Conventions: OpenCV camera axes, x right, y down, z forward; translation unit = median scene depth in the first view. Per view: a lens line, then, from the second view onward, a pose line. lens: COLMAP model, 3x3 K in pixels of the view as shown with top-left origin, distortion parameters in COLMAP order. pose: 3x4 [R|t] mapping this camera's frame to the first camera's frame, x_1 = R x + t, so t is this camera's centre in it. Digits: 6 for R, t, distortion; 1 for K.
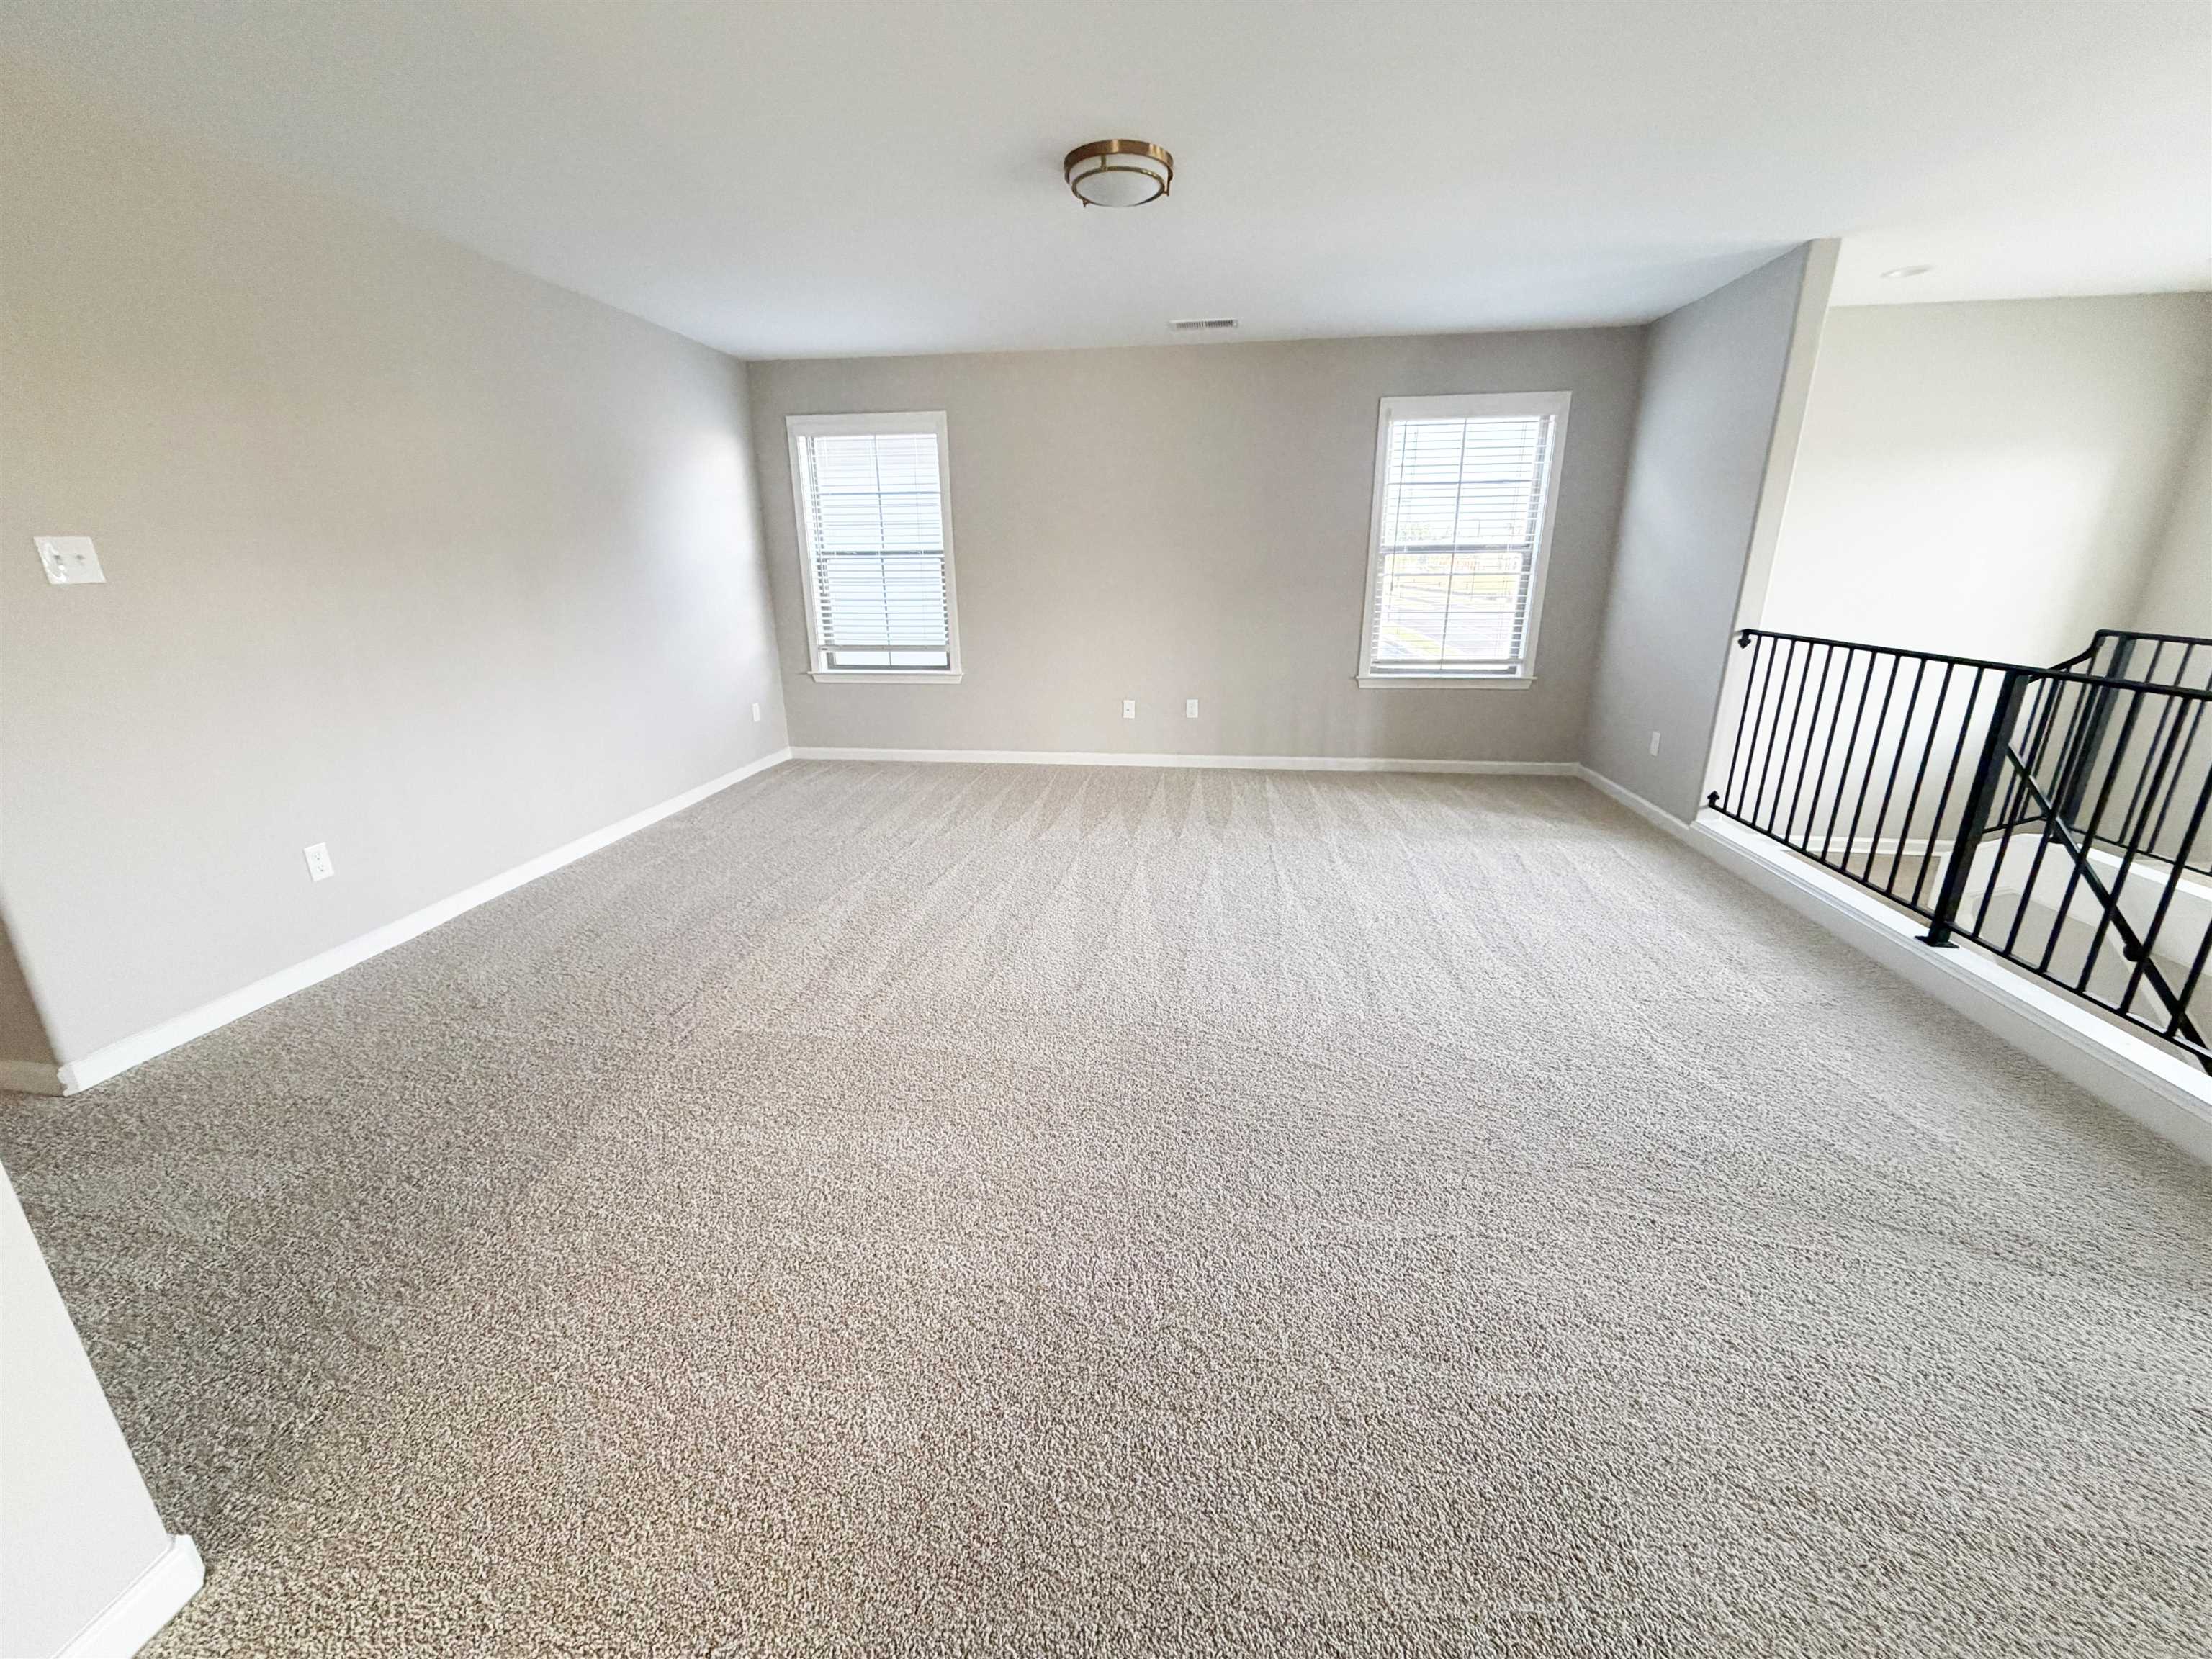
lens RADIAL K [[889.4, 0, 1091.5], [0, 889.4, 829.0], [0, 0, 1]] dist [-0.002100, -0.000113]
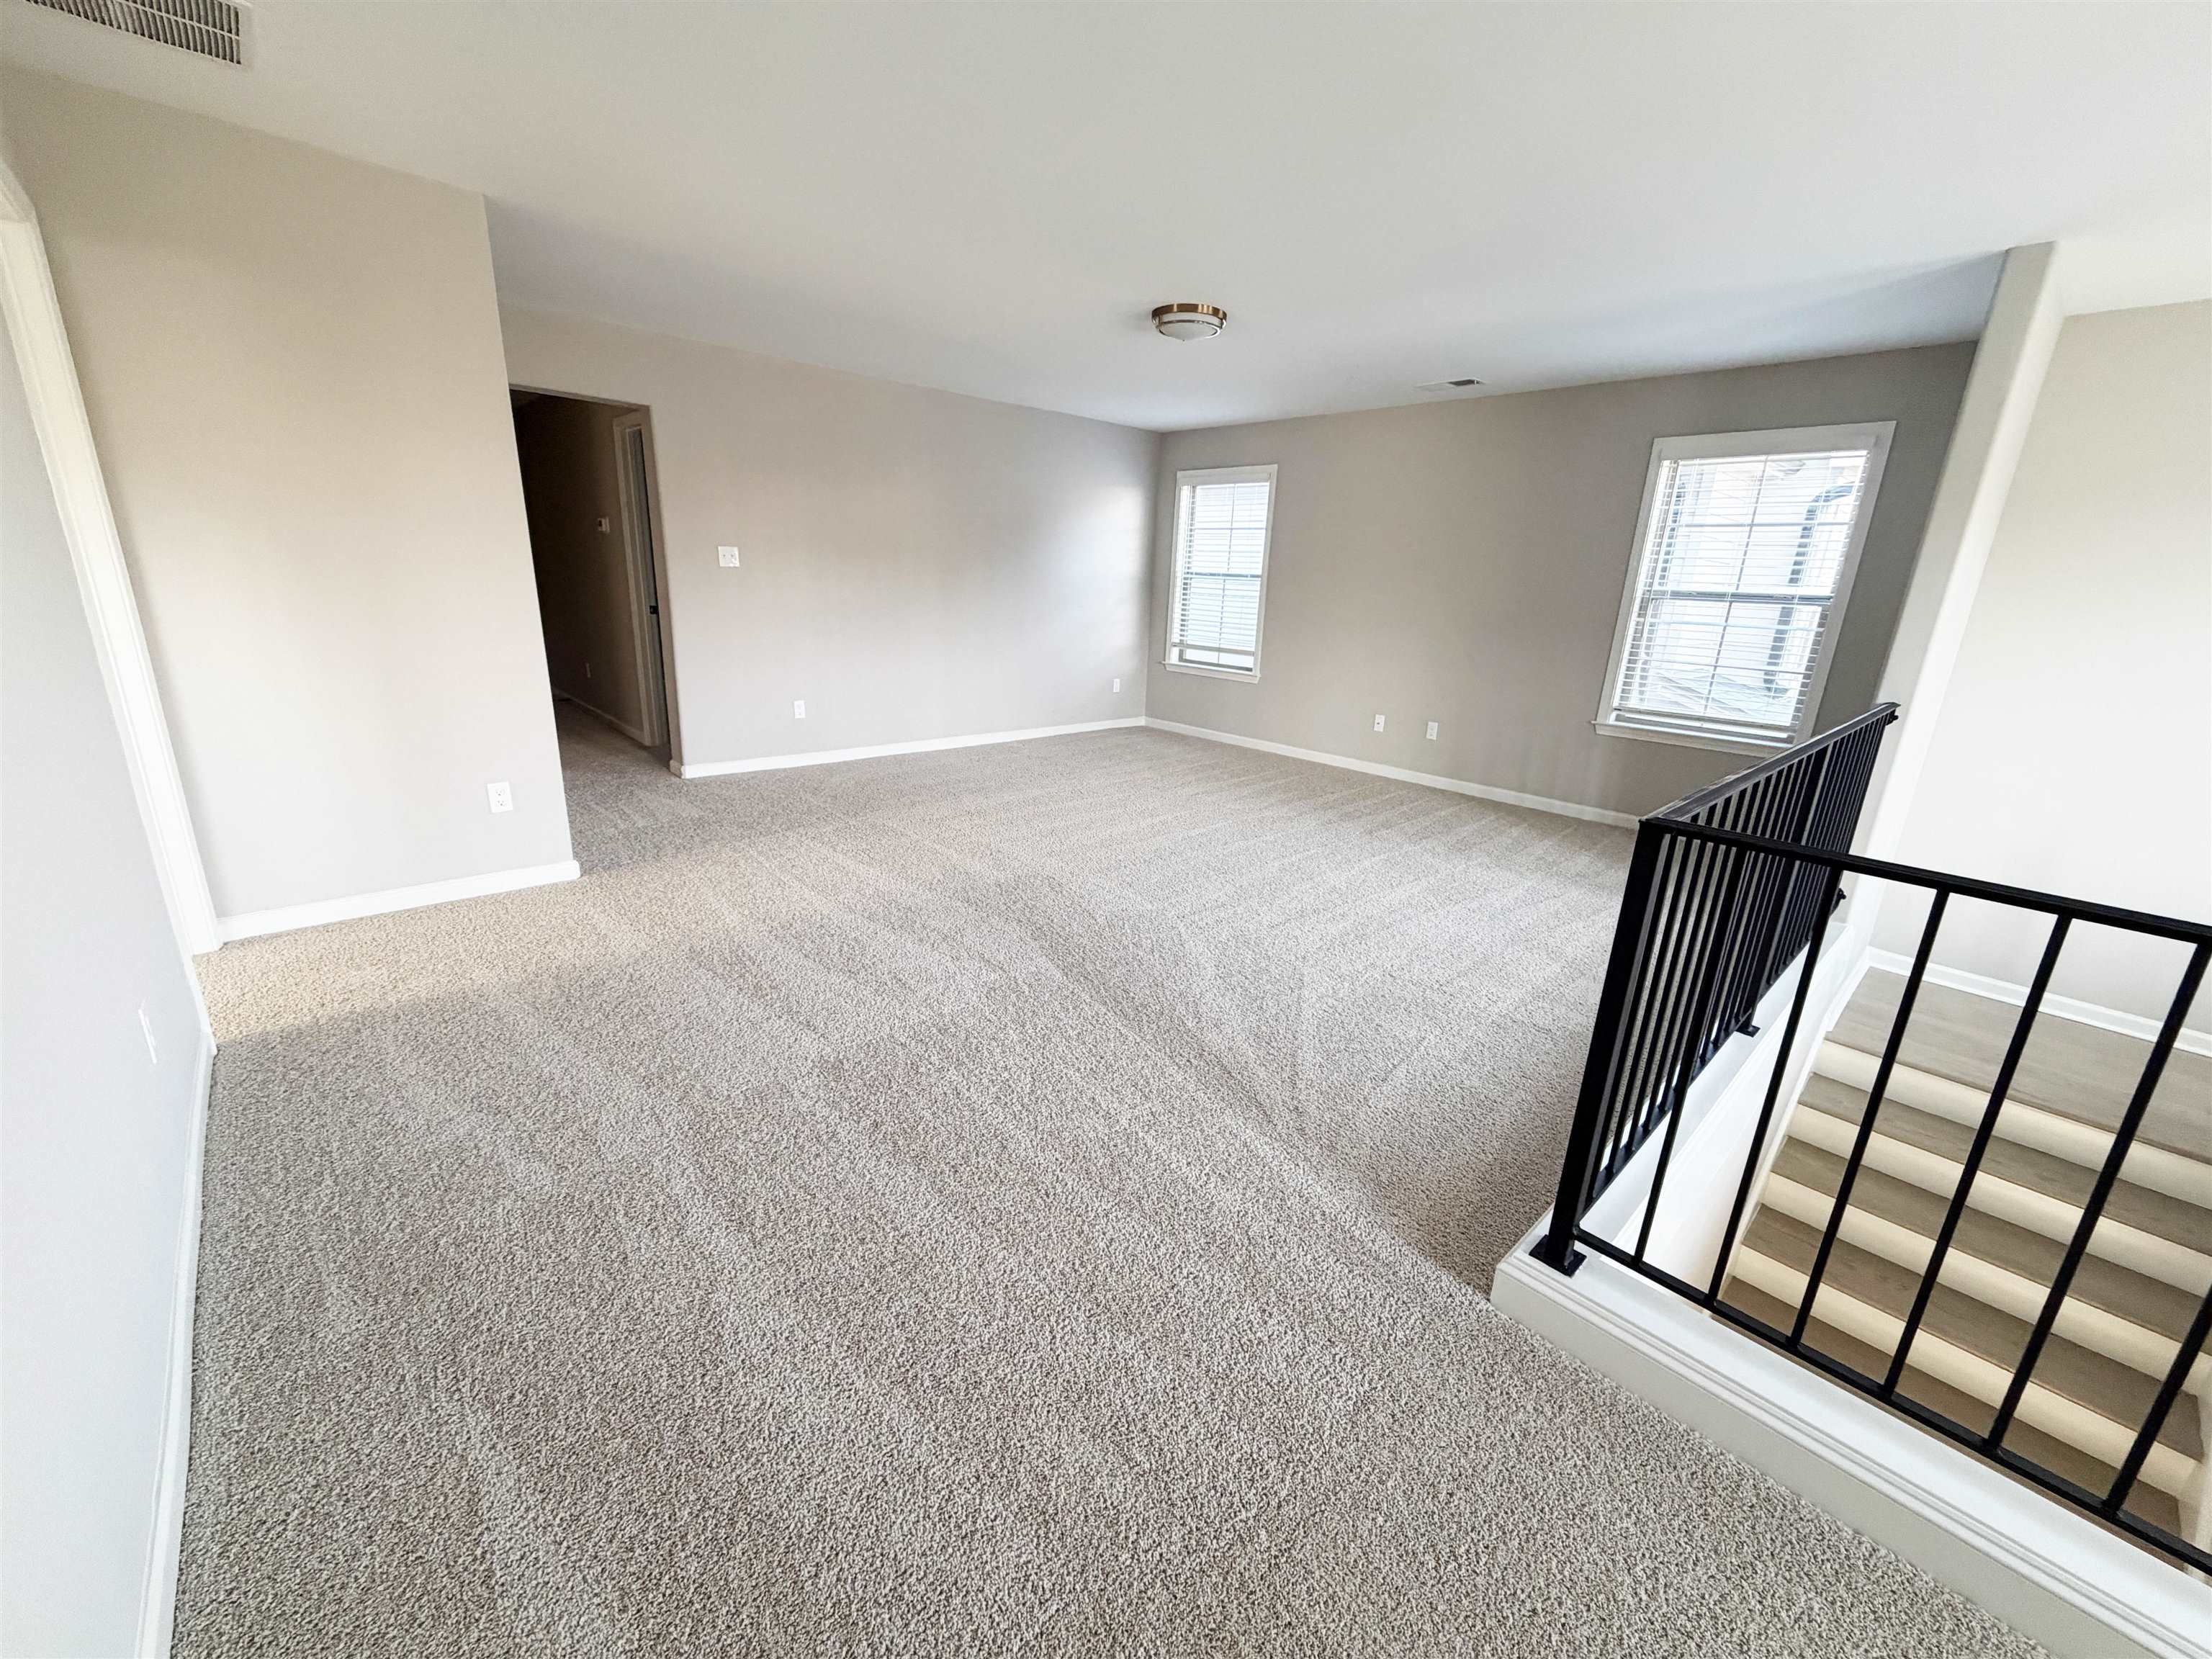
lens RADIAL K [[889.4, 0, 1091.5], [0, 889.4, 829.0], [0, 0, 1]] dist [-0.002100, -0.000113]
pose [[0.758939, 0.218369, -0.613455, 0.503554], [-0.235084, 0.970440, 0.054609, 0.018619], [0.607246, 0.102769, 0.787839, -0.085588]]
